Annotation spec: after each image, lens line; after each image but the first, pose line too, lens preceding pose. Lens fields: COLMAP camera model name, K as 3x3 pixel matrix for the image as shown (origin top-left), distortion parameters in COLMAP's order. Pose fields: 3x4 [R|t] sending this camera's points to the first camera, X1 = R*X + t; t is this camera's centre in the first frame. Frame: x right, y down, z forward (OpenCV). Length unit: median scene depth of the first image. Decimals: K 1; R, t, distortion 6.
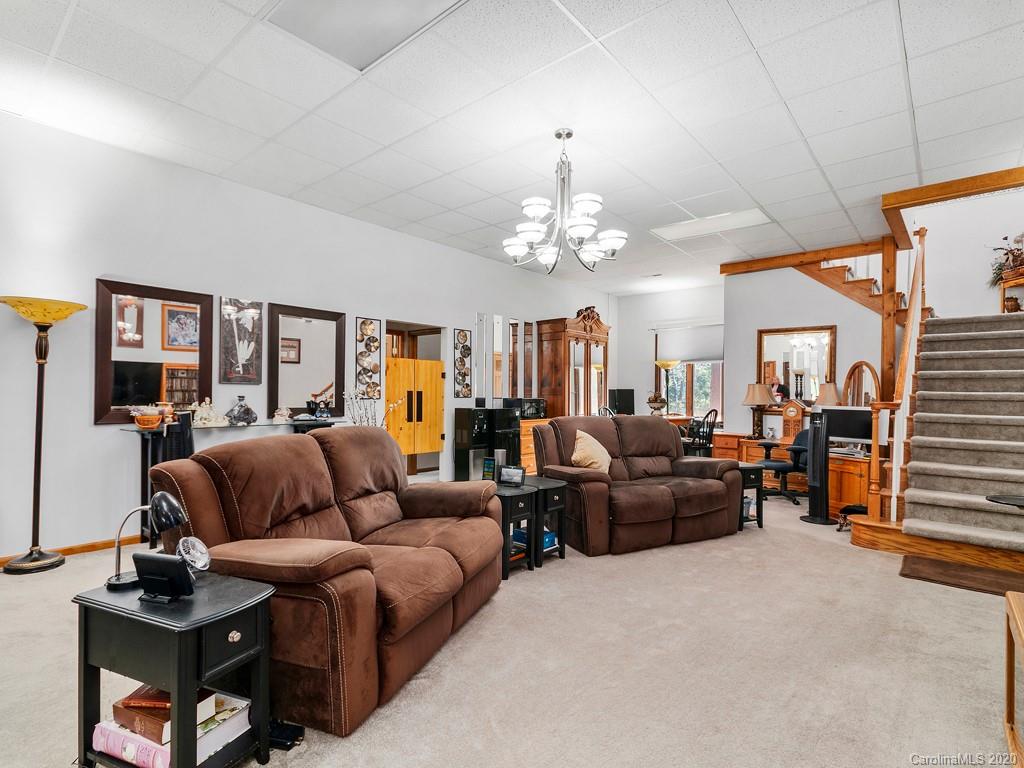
lens RADIAL K [[517.5, 0, 515.7], [0, 517.5, 388.0], [0, 0, 1]] dist [0.001032, -0.001028]
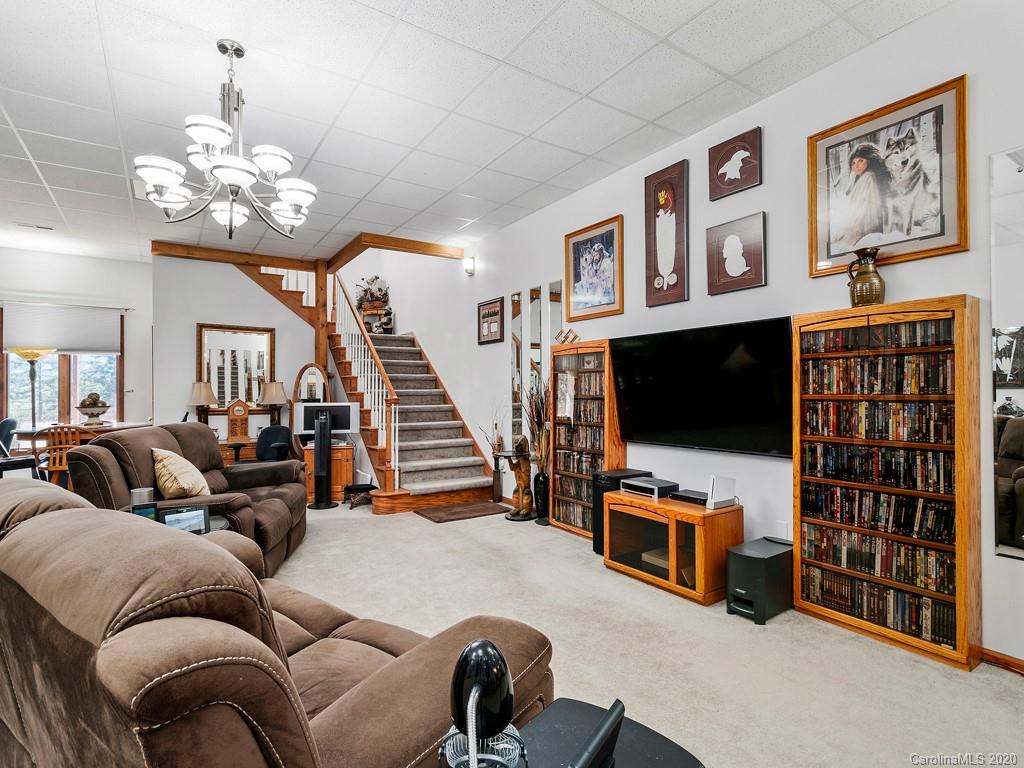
lens RADIAL K [[517.5, 0, 515.4], [0, 517.5, 384.9], [0, 0, 1]] dist [0.001032, -0.001028]
pose [[0.273364, -0.001733, 0.961909, -0.370897], [-0.001754, 0.999996, 0.002300, -0.008583], [-0.961909, -0.002316, 0.273360, 0.288359]]
